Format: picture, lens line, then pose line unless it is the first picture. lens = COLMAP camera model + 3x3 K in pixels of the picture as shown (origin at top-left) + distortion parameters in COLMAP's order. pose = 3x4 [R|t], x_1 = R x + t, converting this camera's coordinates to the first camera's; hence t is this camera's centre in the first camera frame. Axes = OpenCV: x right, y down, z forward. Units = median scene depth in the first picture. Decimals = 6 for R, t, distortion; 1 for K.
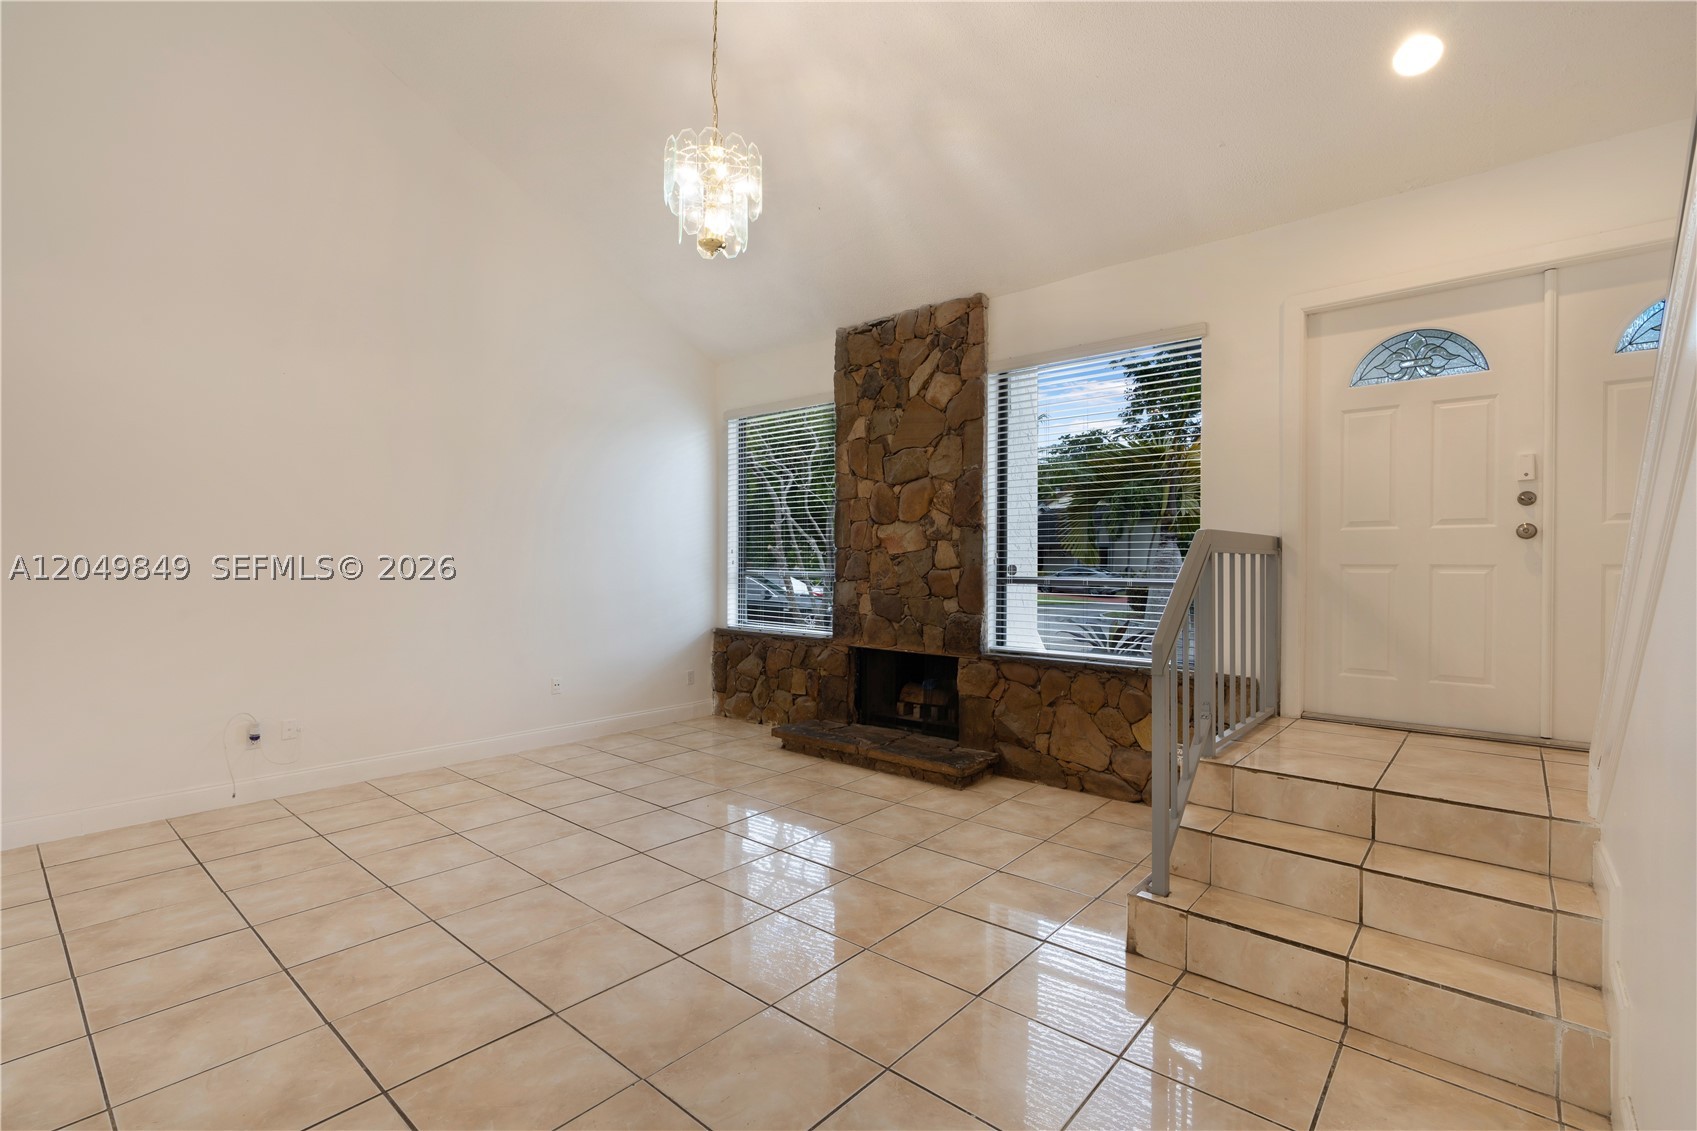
lens RADIAL K [[766.1, 0, 853.4], [0, 766.1, 563.9], [0, 0, 1]] dist [-0.023357, 0.006704]
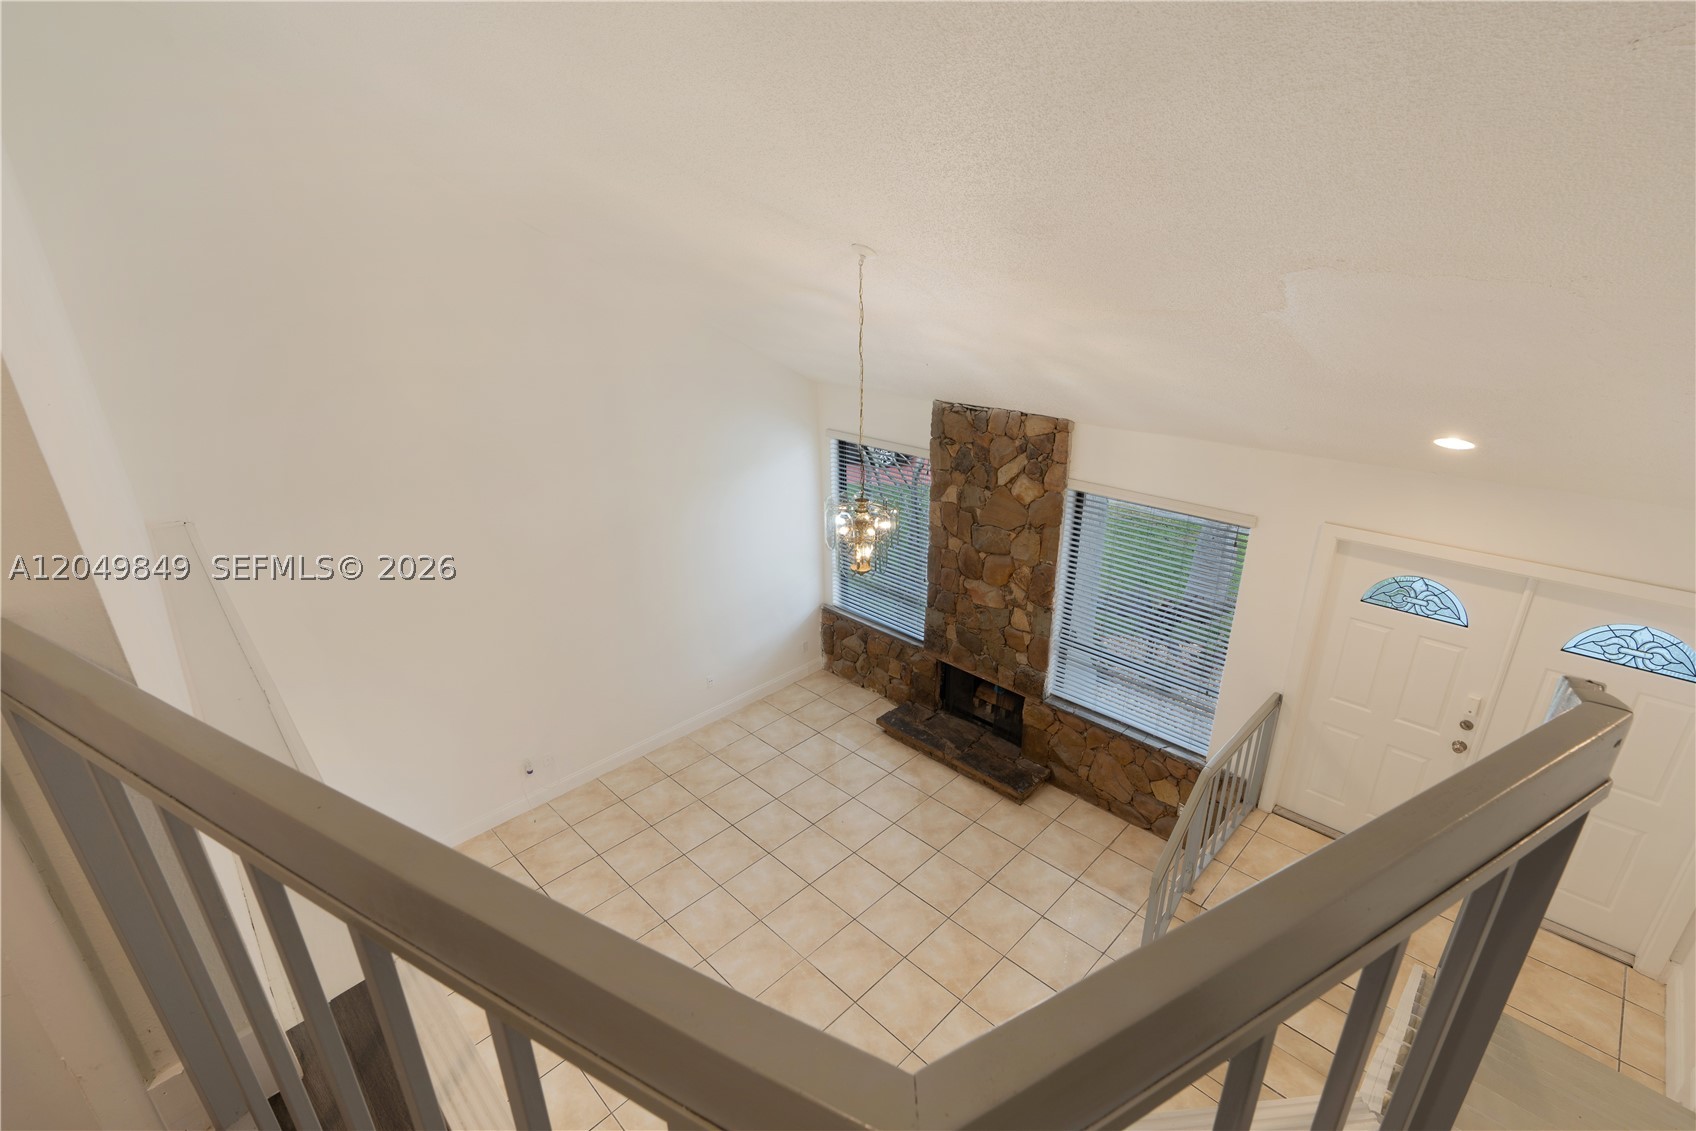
lens RADIAL K [[765.6, 0, 849.6], [0, 765.6, 574.5], [0, 0, 1]] dist [-0.023357, 0.006704]
pose [[0.996993, 0.015159, -0.075992, -0.060864], [0.013121, 0.933496, 0.358347, -0.519242], [0.076370, -0.358266, 0.930491, -0.144117]]
